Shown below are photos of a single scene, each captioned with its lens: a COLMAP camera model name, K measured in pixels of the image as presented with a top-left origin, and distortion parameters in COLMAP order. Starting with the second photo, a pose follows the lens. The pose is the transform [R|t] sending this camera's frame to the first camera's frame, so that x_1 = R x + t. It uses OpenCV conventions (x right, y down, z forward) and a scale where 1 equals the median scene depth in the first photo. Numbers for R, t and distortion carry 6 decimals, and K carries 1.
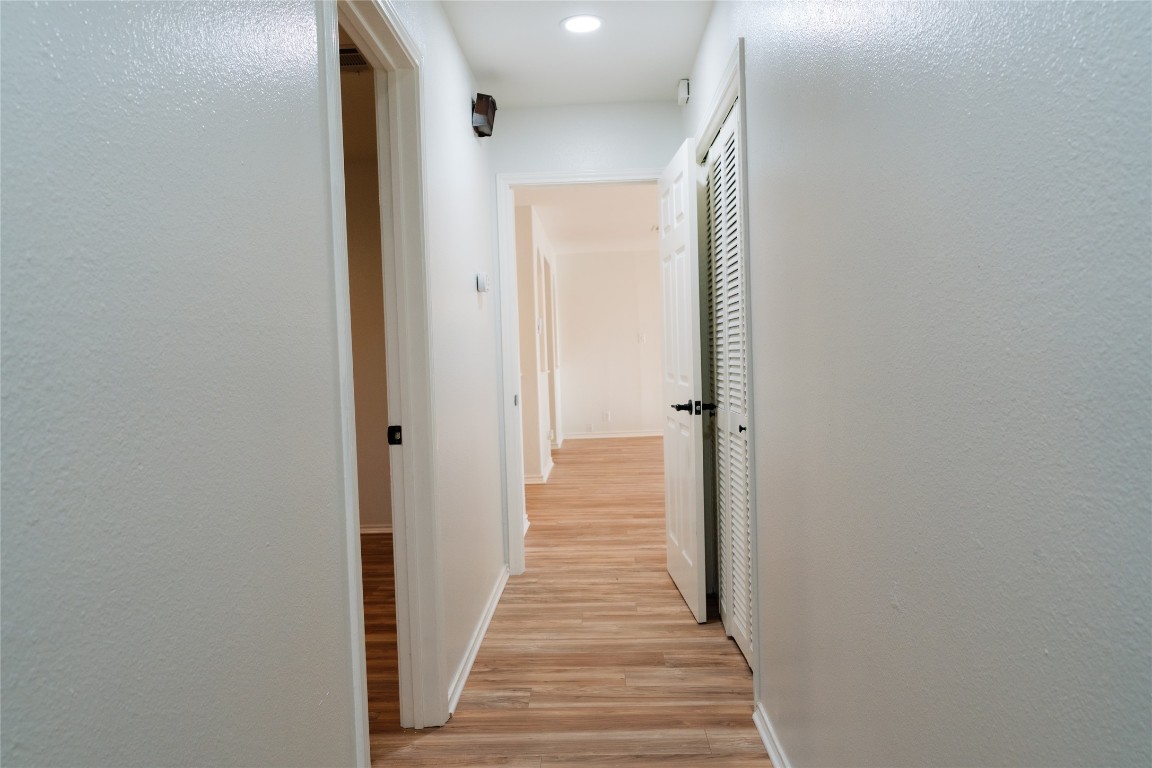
lens RADIAL K [[772.5, 0, 576.0], [0, 772.5, 384.0], [0, 0, 1]] dist [-0.000404, 0.002900]
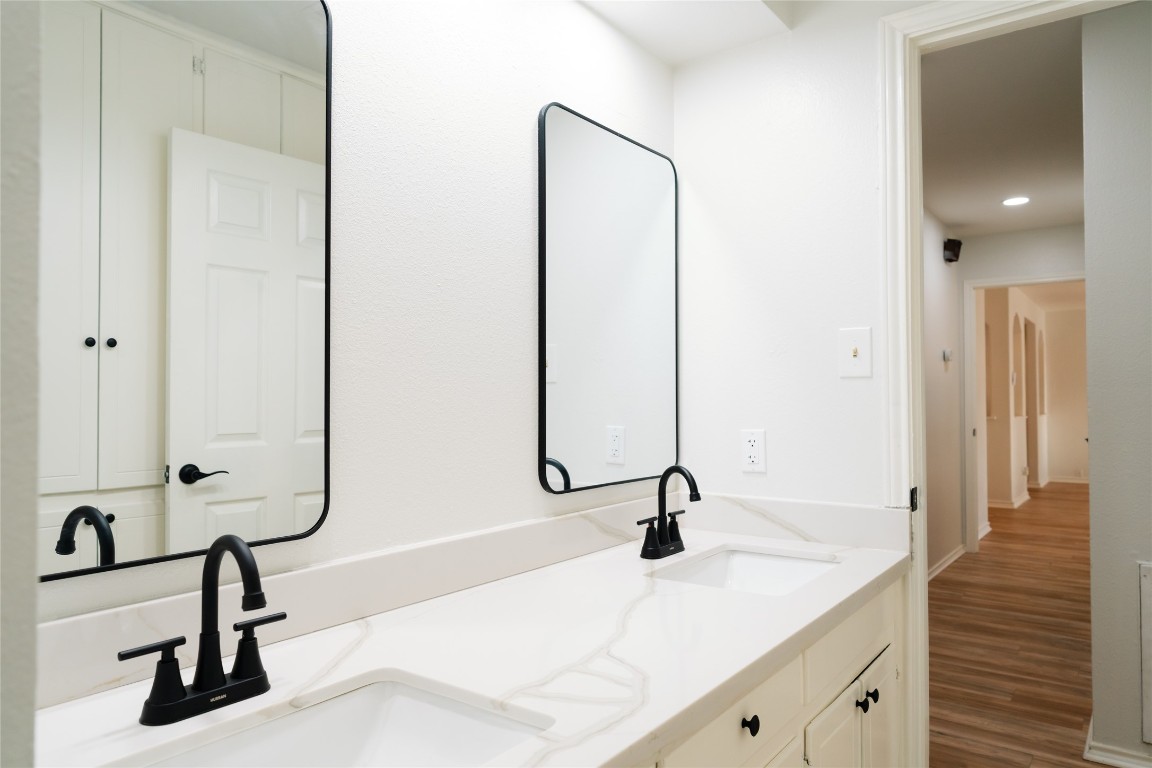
lens RADIAL K [[772.5, 0, 576.0], [0, 772.5, 384.0], [0, 0, 1]] dist [-0.000404, 0.002900]
pose [[0.818469, 0.016043, -0.574327, 0.141657], [-0.047230, 0.998106, -0.039427, 0.022495], [0.572606, 0.059395, 0.817676, -0.622653]]
